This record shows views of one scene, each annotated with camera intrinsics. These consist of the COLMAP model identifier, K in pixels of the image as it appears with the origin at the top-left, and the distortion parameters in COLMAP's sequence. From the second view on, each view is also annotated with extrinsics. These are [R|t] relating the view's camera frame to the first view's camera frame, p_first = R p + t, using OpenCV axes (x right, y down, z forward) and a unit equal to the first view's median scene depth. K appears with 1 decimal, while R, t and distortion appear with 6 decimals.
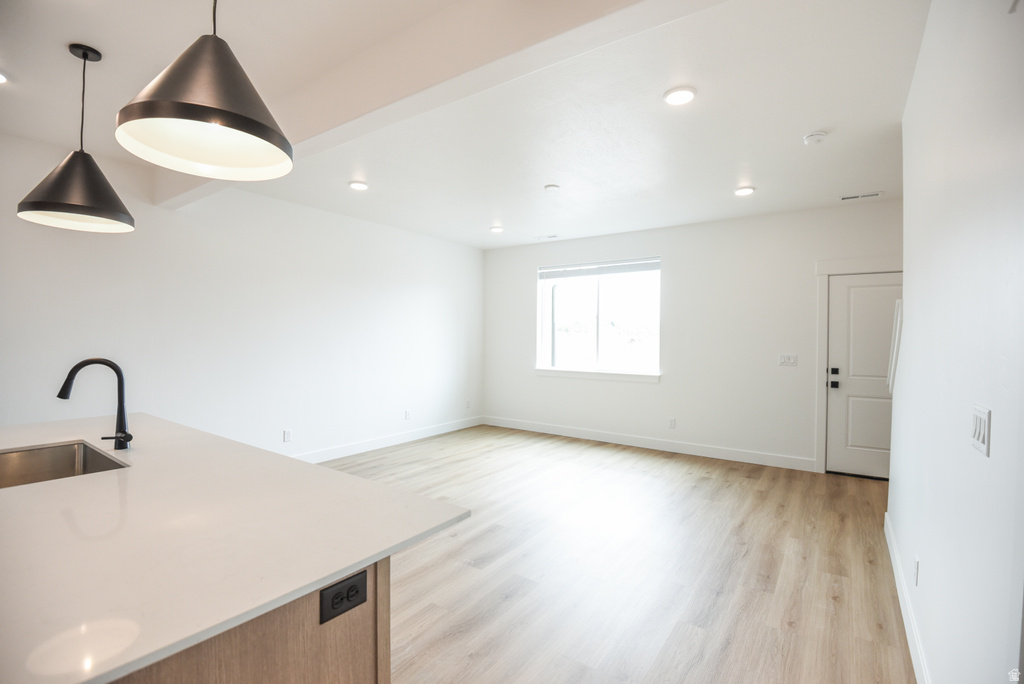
lens RADIAL K [[470.4, 0, 514.6], [0, 470.4, 341.3], [0, 0, 1]] dist [-0.027255, -0.003403]
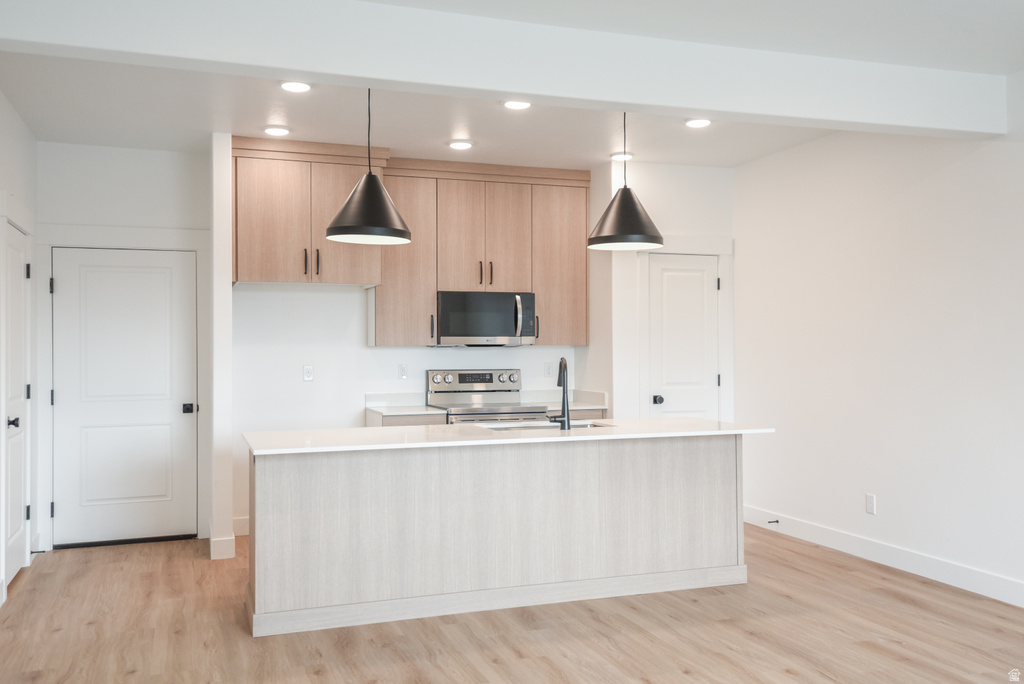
lens RADIAL K [[922.4, 0, 511.5], [0, 922.4, 342.7], [0, 0, 1]] dist [0.064086, -0.022601]
pose [[-0.572278, -0.003840, -0.820051, 0.841474], [-0.007835, 0.999969, 0.000786, -0.003988], [0.820022, 0.006875, -0.572290, 1.500971]]
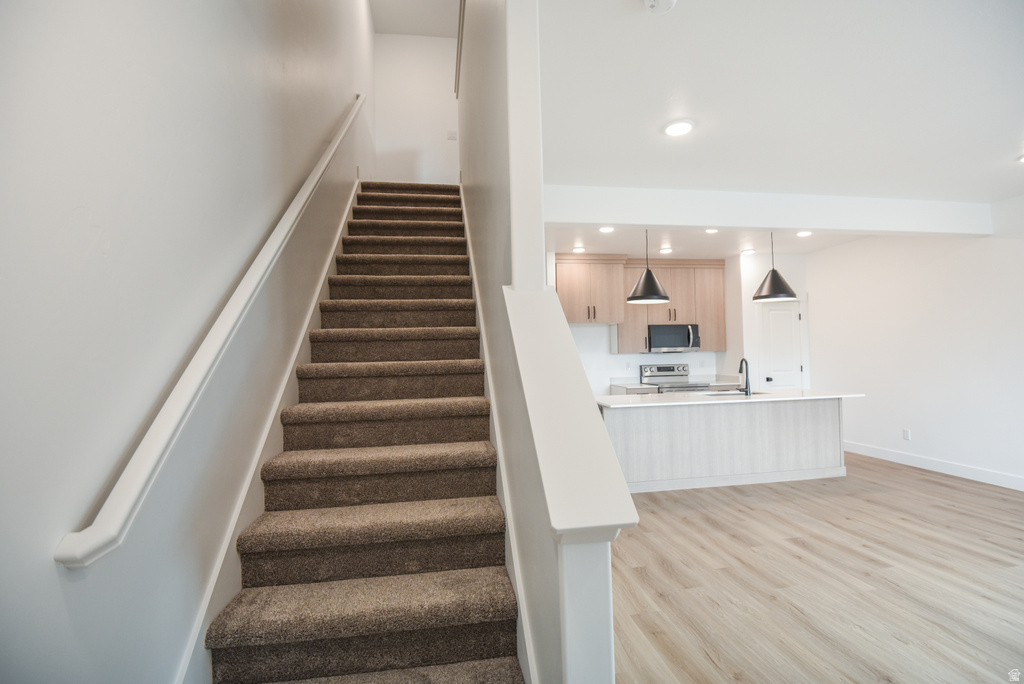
lens RADIAL K [[488.0, 0, 508.0], [0, 488.0, 338.5], [0, 0, 1]] dist [-0.041510, -0.001674]
pose [[-0.727968, -0.007954, -0.685565, 1.183915], [0.010663, 0.999680, -0.022921, -0.015615], [0.685528, -0.023996, -0.727651, 1.285050]]
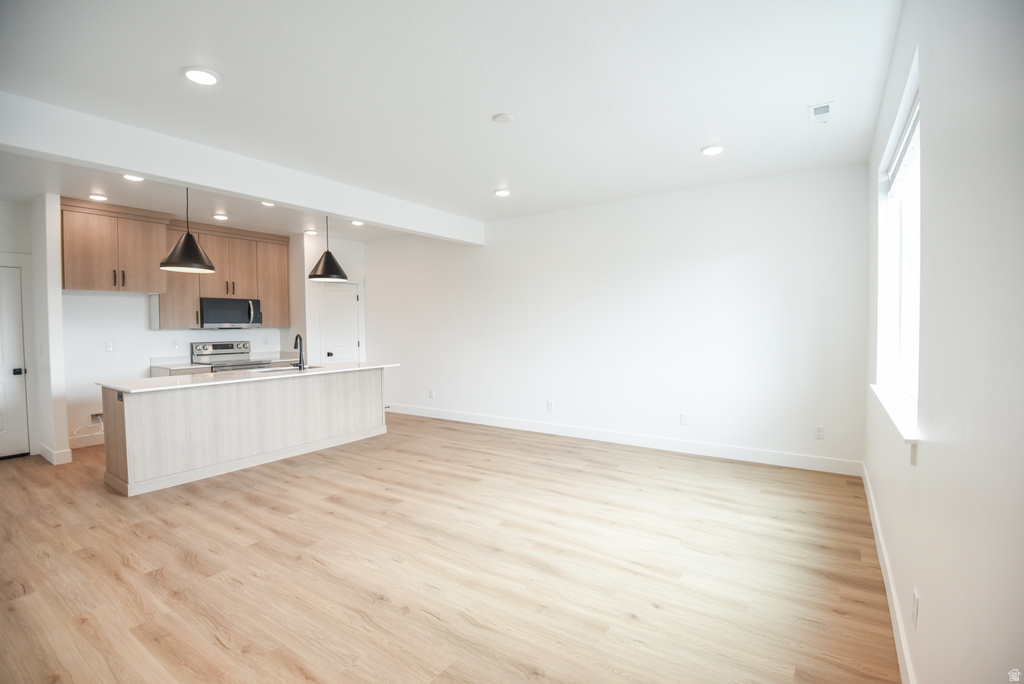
lens RADIAL K [[470.4, 0, 518.7], [0, 470.4, 339.3], [0, 0, 1]] dist [-0.027255, -0.003403]
pose [[0.024499, 0.027670, -0.999317, 1.131273], [-0.002745, 0.999615, 0.027611, -0.006456], [0.999696, 0.002067, 0.024565, 1.375607]]
